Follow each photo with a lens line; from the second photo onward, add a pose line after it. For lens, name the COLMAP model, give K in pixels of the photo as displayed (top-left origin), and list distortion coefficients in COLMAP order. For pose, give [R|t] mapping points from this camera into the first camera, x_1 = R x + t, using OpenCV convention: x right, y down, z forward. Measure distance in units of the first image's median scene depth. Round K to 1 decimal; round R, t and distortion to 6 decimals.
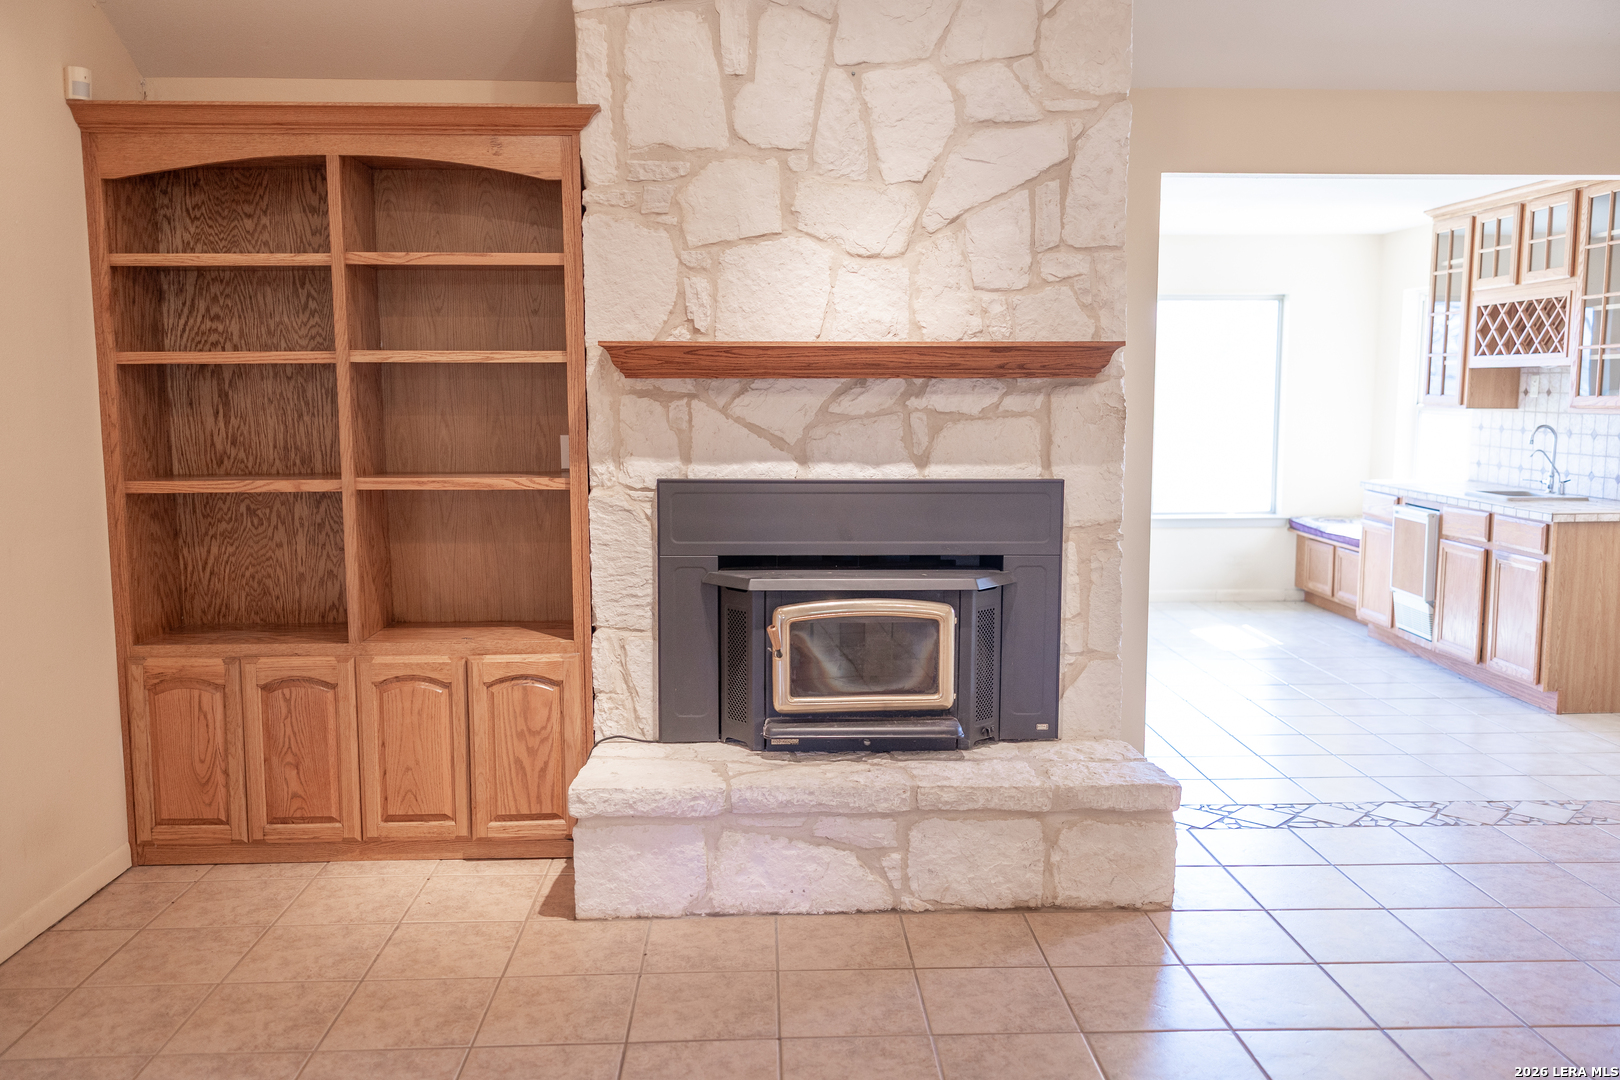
lens RADIAL K [[1287.9, 0, 810.0], [0, 1287.9, 540.0], [0, 0, 1]] dist [0.007351, 0.005863]
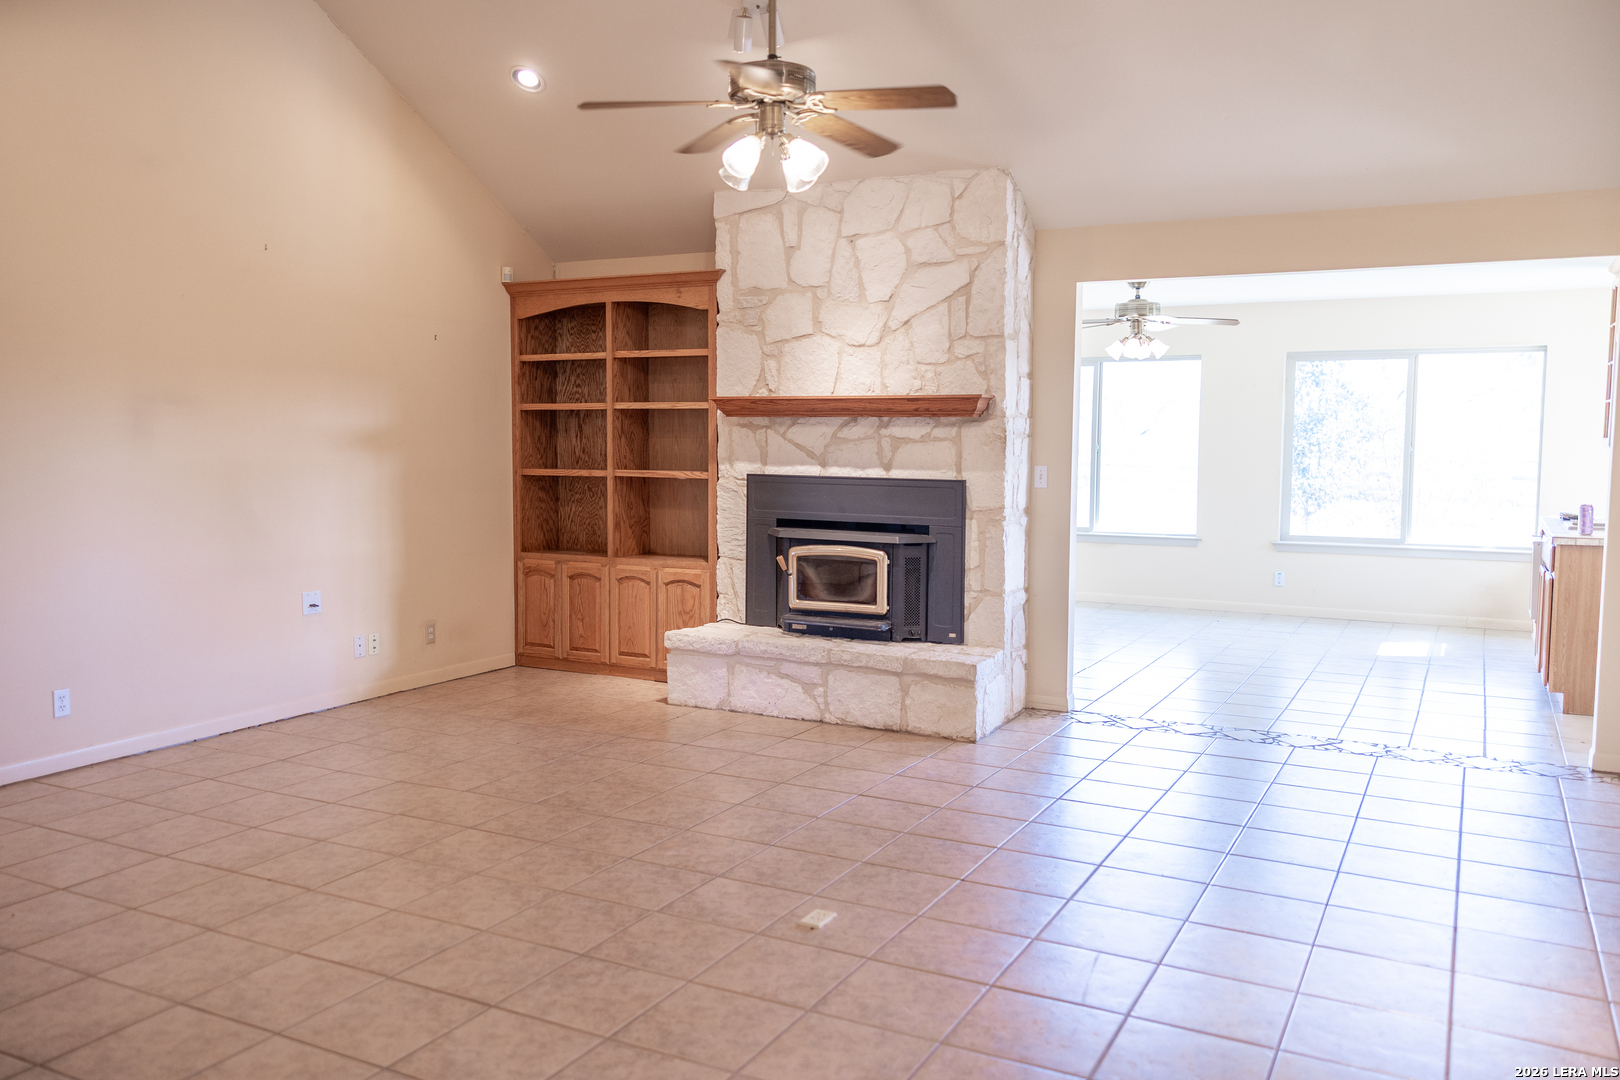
lens RADIAL K [[1287.9, 0, 810.0], [0, 1287.9, 540.0], [0, 0, 1]] dist [0.007351, 0.005863]
pose [[0.865008, 0.048321, -0.499426, 0.845863], [-0.066562, 0.997606, -0.018764, 0.071396], [0.497323, 0.049474, 0.866153, -0.488768]]
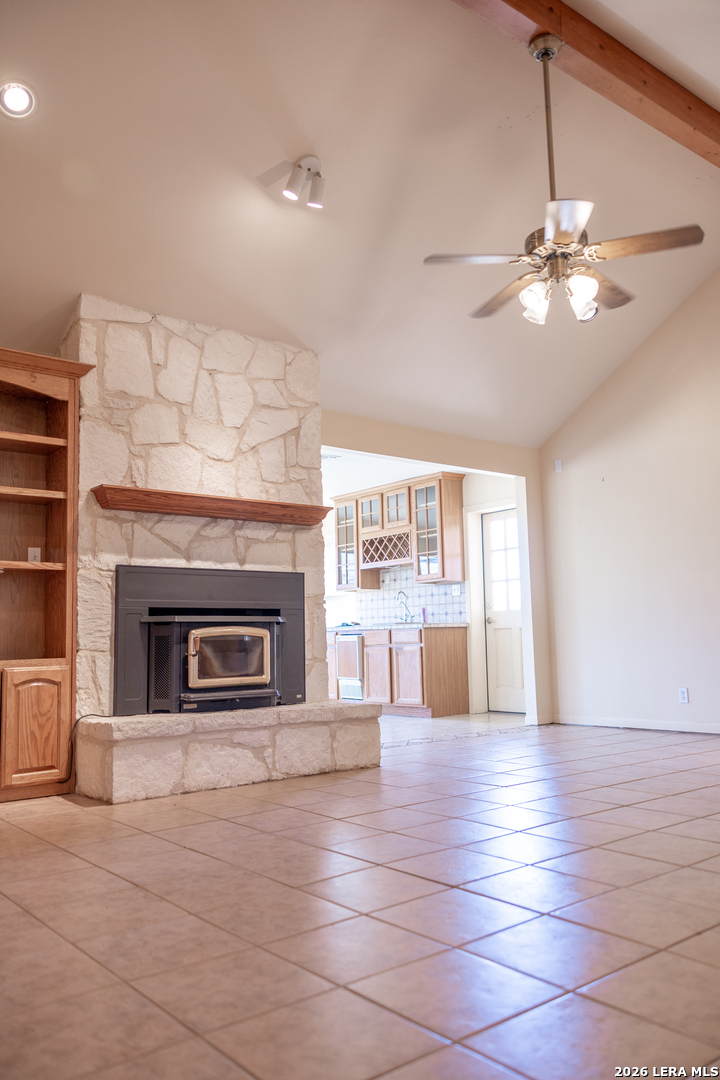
lens RADIAL K [[844.7, 0, 360.0], [0, 844.7, 540.0], [0, 0, 1]] dist [0.004912, 0.002653]
pose [[0.803757, 0.052864, 0.592605, -0.550530], [0.094193, 0.972176, -0.214479, 0.206319], [-0.587454, 0.228208, 0.776414, -0.130623]]
